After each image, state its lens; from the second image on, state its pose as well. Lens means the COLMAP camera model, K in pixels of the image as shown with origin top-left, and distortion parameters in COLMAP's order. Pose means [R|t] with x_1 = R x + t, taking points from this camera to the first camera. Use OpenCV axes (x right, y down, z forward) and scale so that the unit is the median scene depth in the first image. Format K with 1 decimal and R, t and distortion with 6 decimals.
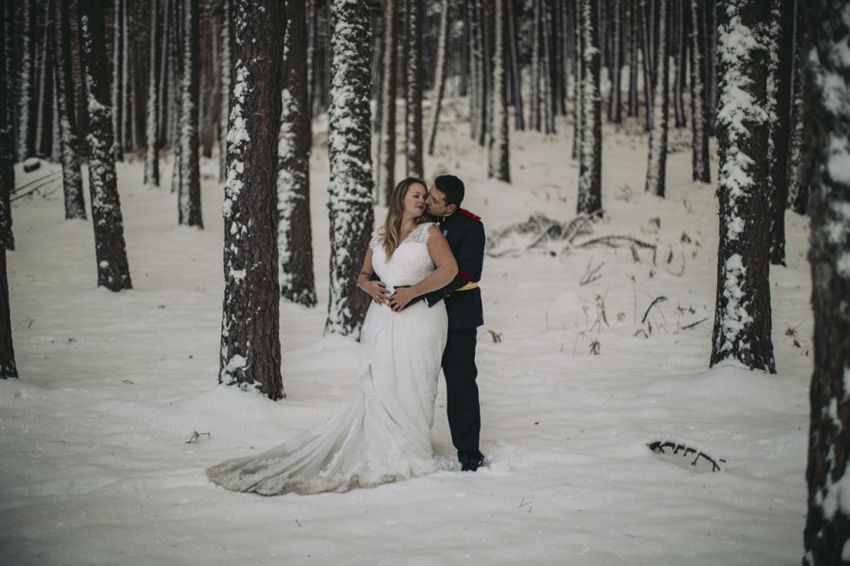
lens RADIAL K [[1207.5, 0, 425.0], [0, 1207.5, 283.0], [0, 0, 1]] dist [-0.209882, 0.472896]
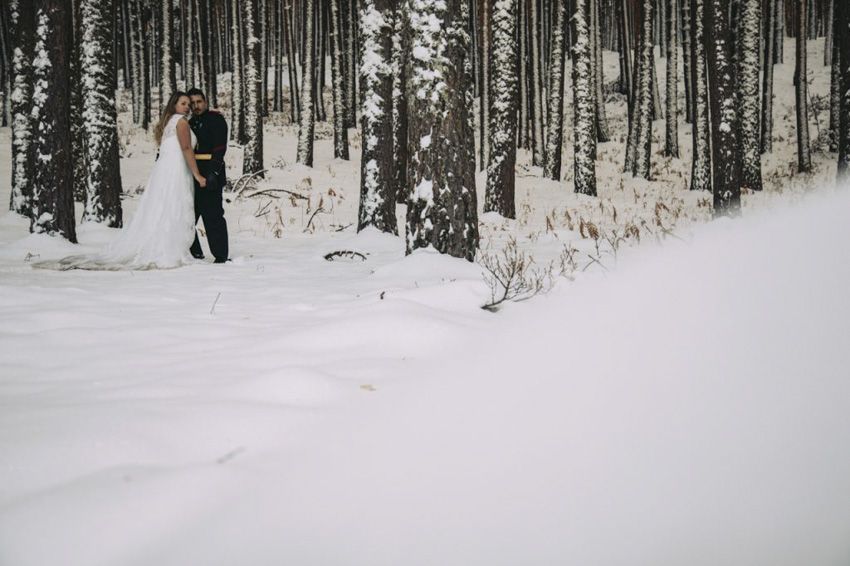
lens RADIAL K [[1096.2, 0, 421.9], [0, 1096.2, 286.9], [0, 0, 1]] dist [0.114949, 0.061370]
pose [[0.954553, -0.016752, 0.297570, -0.092126], [0.011921, 0.999766, 0.018041, 0.098928], [-0.297802, -0.013674, 0.954530, -0.334963]]
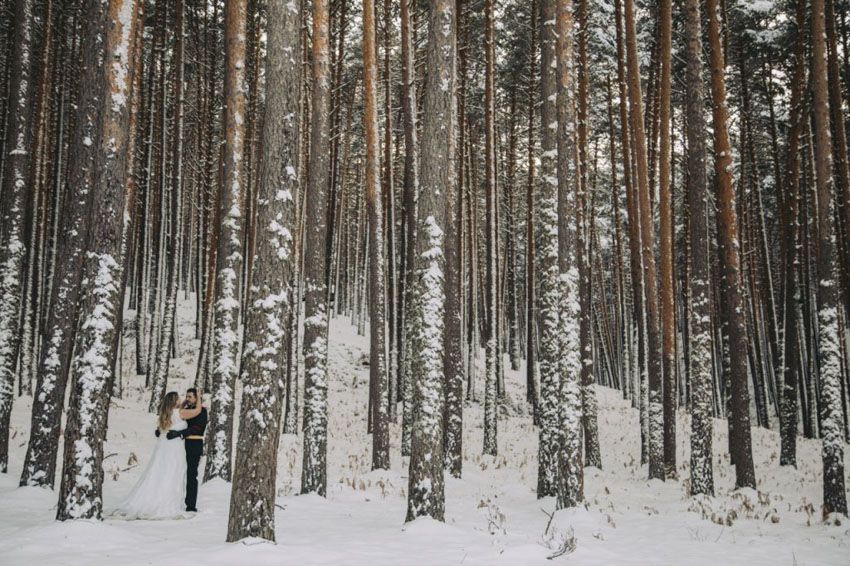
lens RADIAL K [[948.4, 0, 384.2], [0, 948.4, 292.9], [0, 0, 1]] dist [-0.038574, 0.559153]
pose [[0.705610, 0.146257, 0.693343, -0.677779], [-0.018436, 0.981925, -0.188370, 0.044217], [-0.708361, 0.120133, 0.695552, -0.420765]]
